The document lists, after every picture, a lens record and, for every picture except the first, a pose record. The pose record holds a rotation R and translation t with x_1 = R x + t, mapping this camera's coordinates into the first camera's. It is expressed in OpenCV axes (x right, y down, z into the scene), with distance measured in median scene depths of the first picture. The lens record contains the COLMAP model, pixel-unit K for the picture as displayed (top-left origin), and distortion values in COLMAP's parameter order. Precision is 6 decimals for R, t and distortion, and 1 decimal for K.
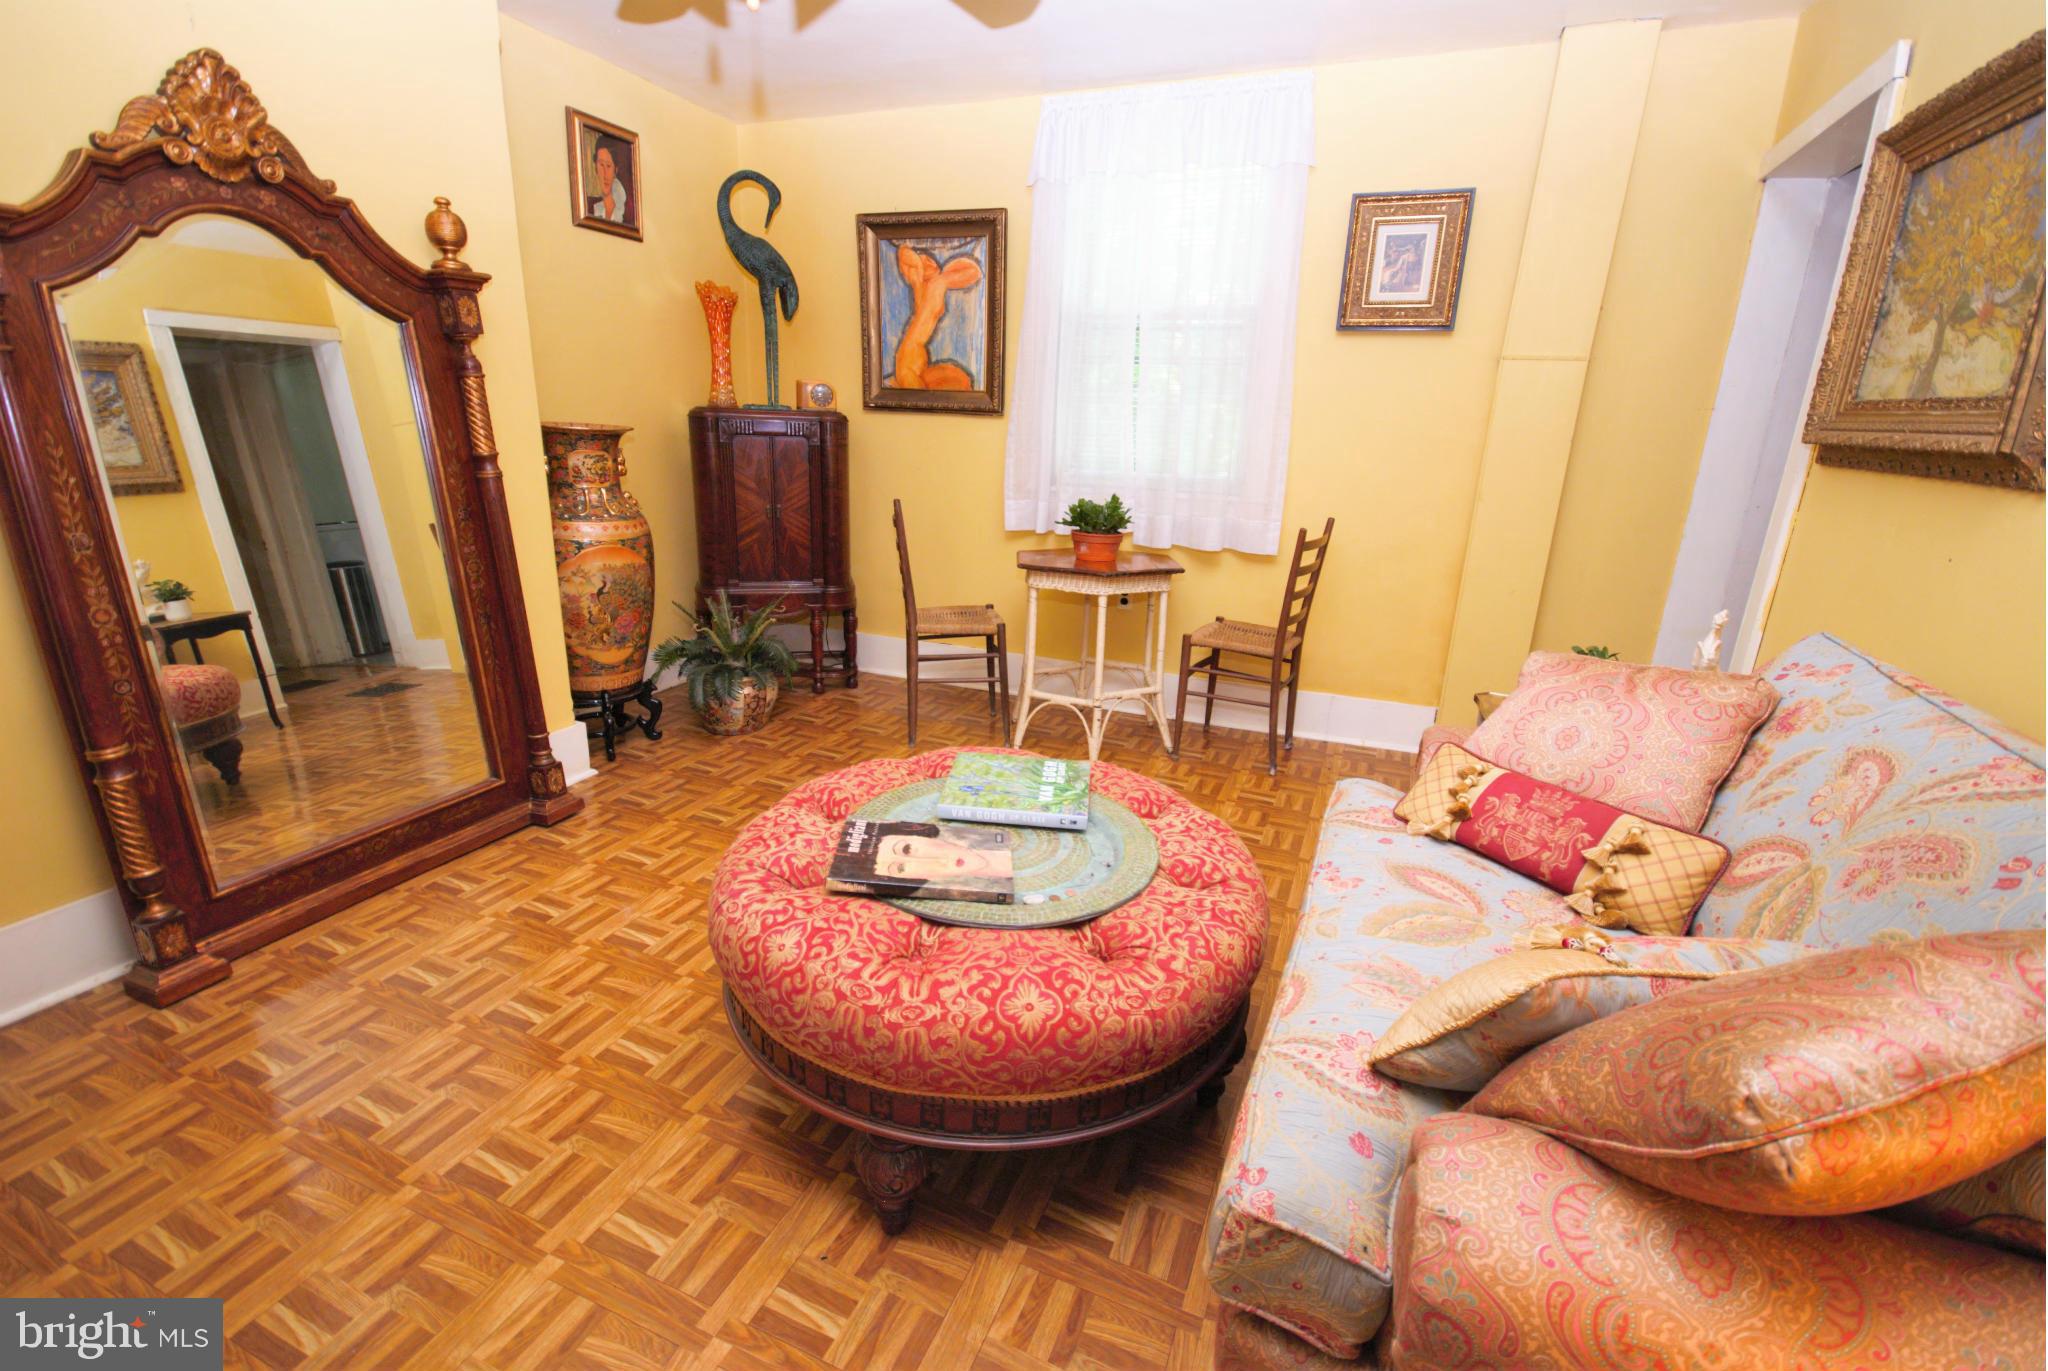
lens RADIAL K [[879.2, 0, 1022.7], [0, 879.2, 672.2], [0, 0, 1]] dist [0.014626, -0.016763]
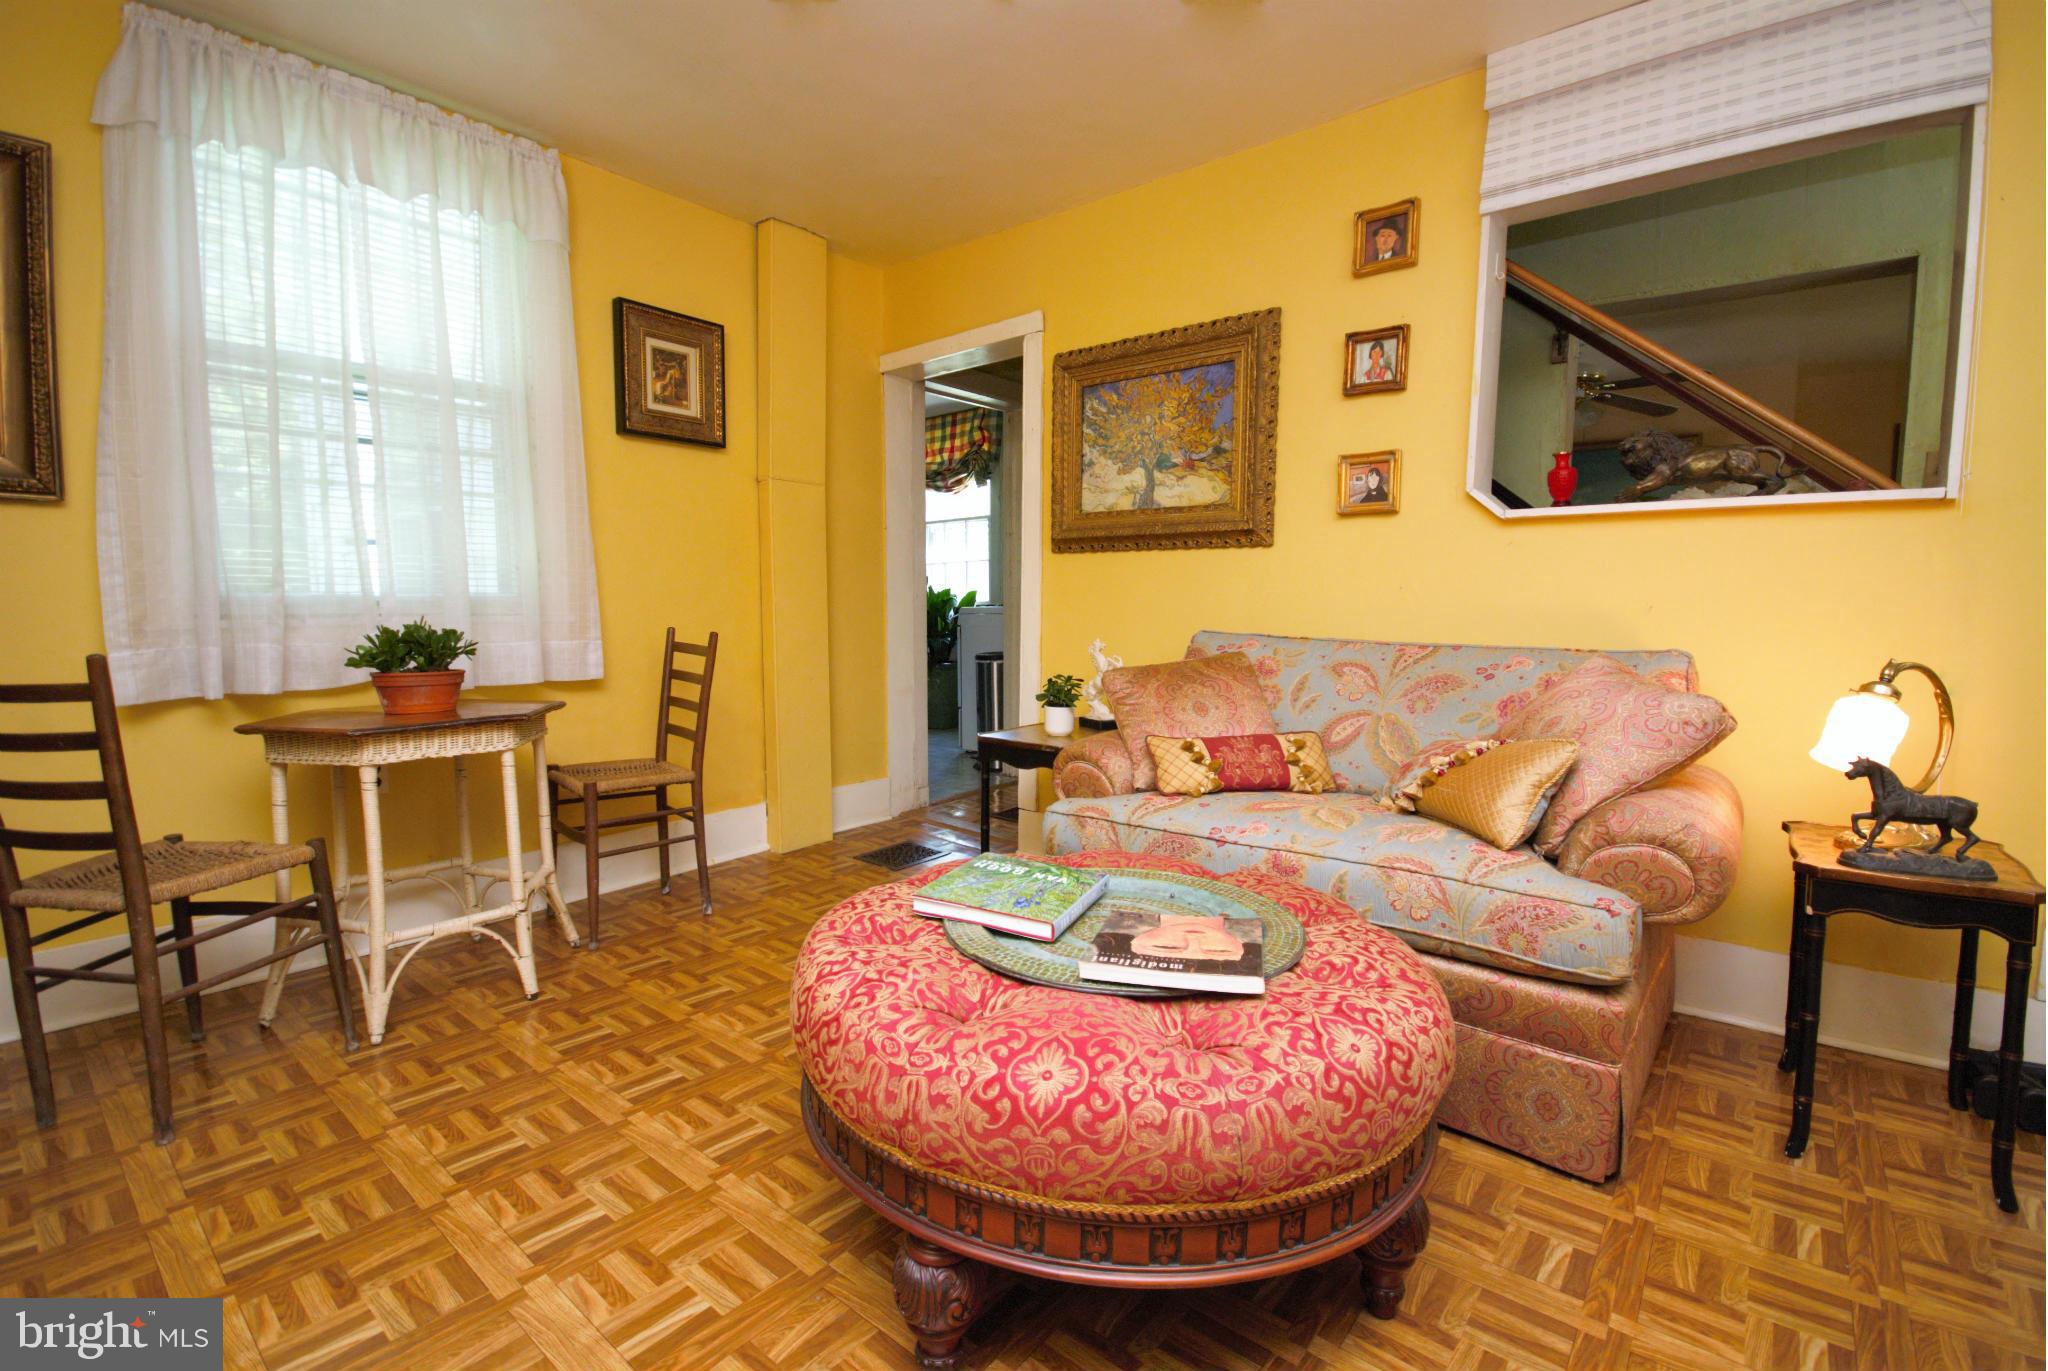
lens RADIAL K [[887.3, 0, 1024.0], [0, 887.3, 685.5], [0, 0, 1]] dist [0.020842, -0.010884]
pose [[0.298938, -0.122765, 0.946343, -0.422881], [0.274034, 0.960965, 0.038098, -0.048017], [-0.914080, 0.247941, 0.320910, 0.356630]]
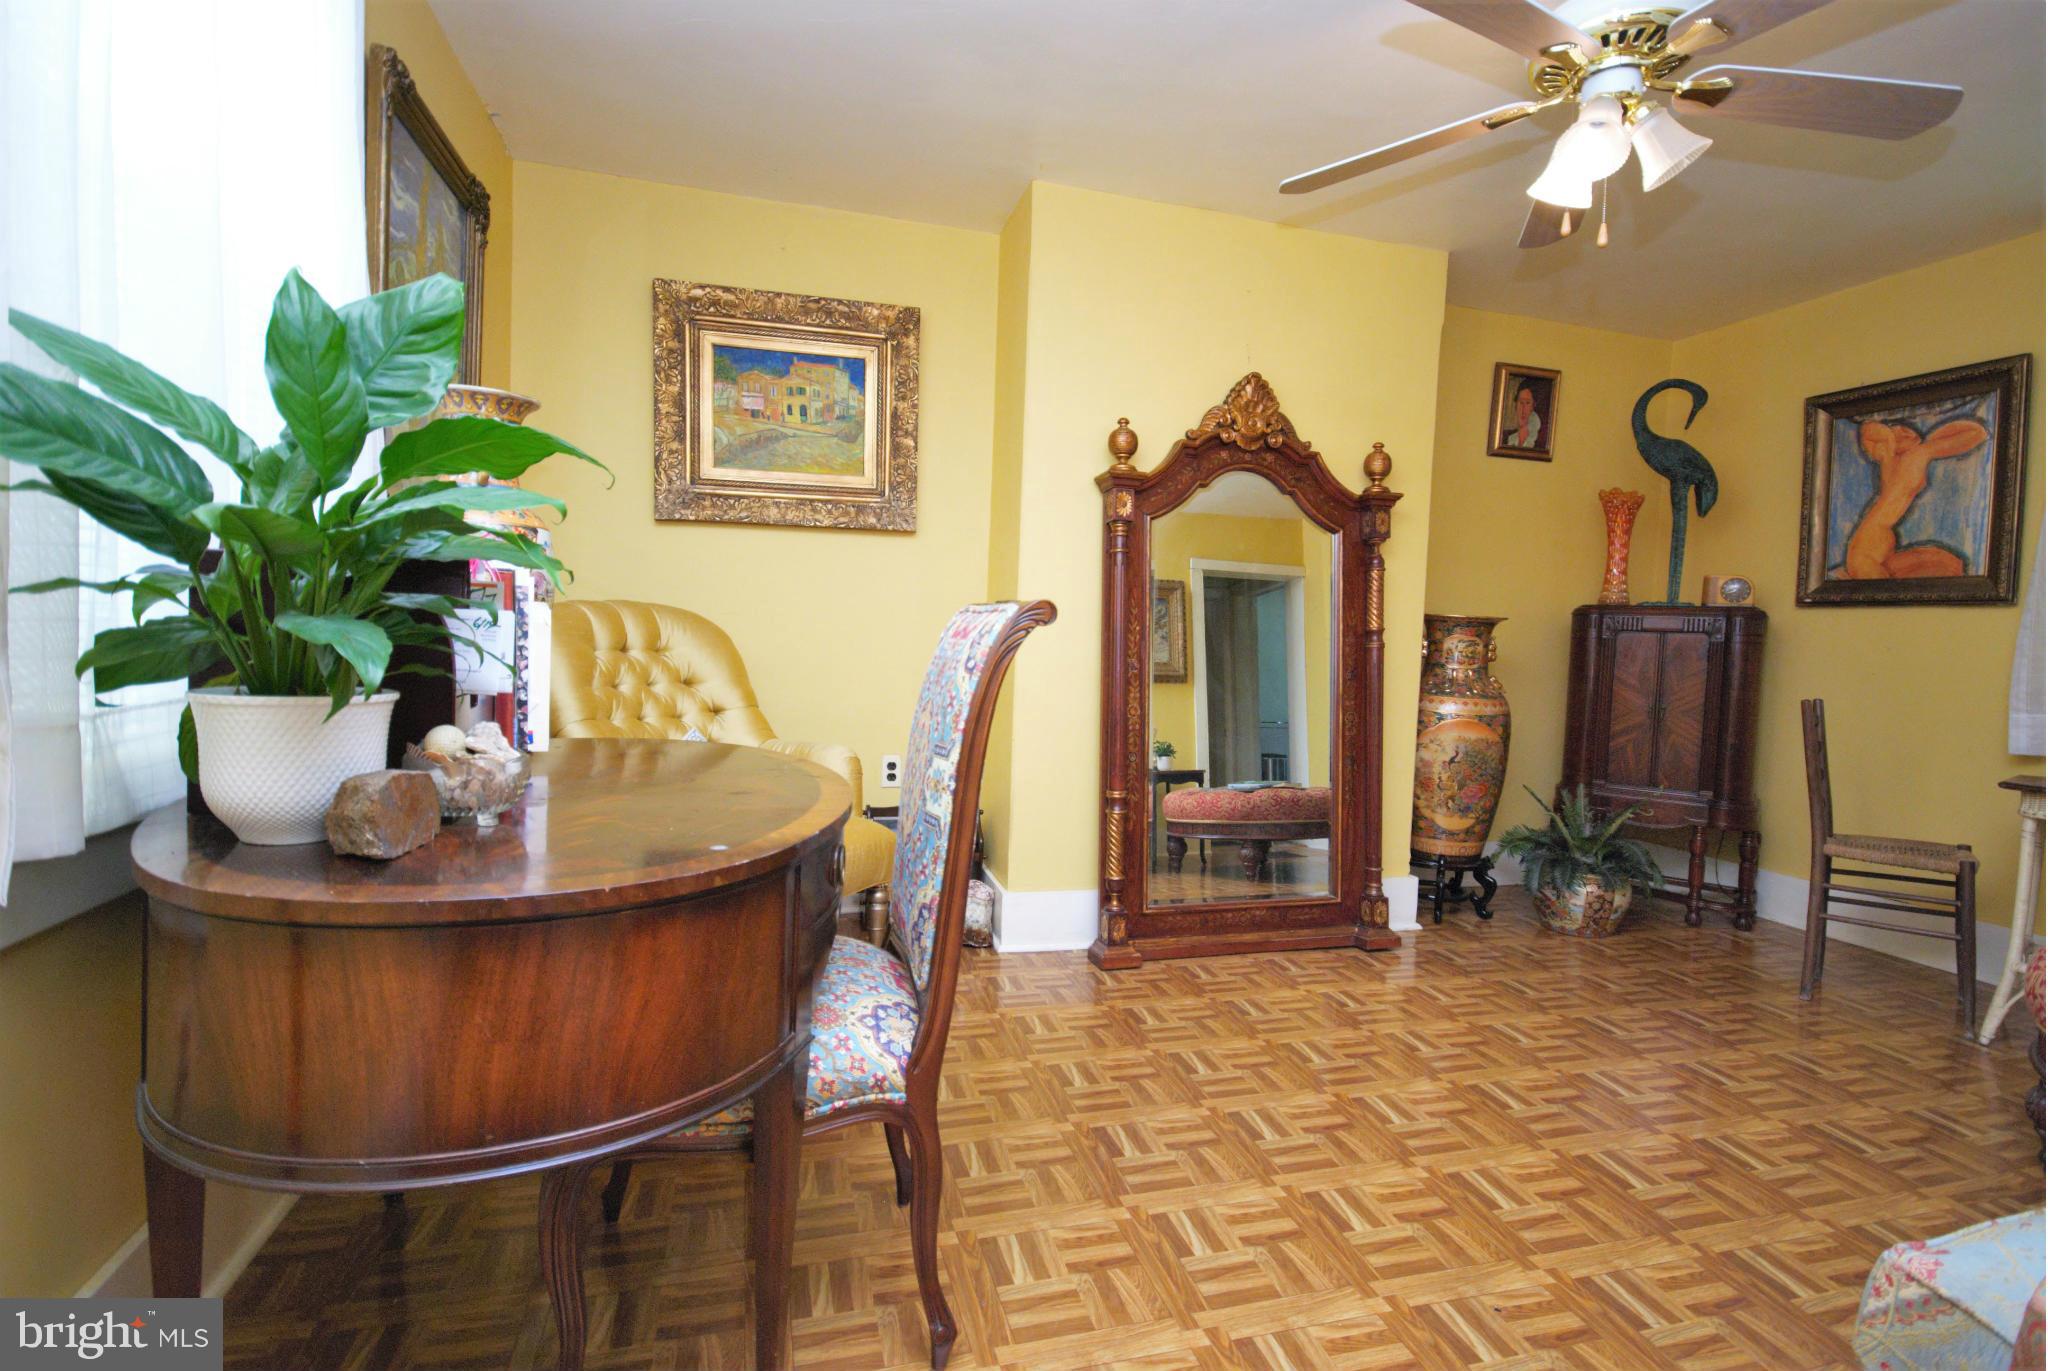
lens RADIAL K [[944.2, 0, 1039.1], [0, 944.2, 684.0], [0, 0, 1]] dist [0.016034, -0.016682]
pose [[0.614725, 0.030862, -0.788138, 0.113515], [-0.235633, 0.960788, -0.146164, 0.098040], [0.752722, 0.275562, 0.597892, -0.099395]]
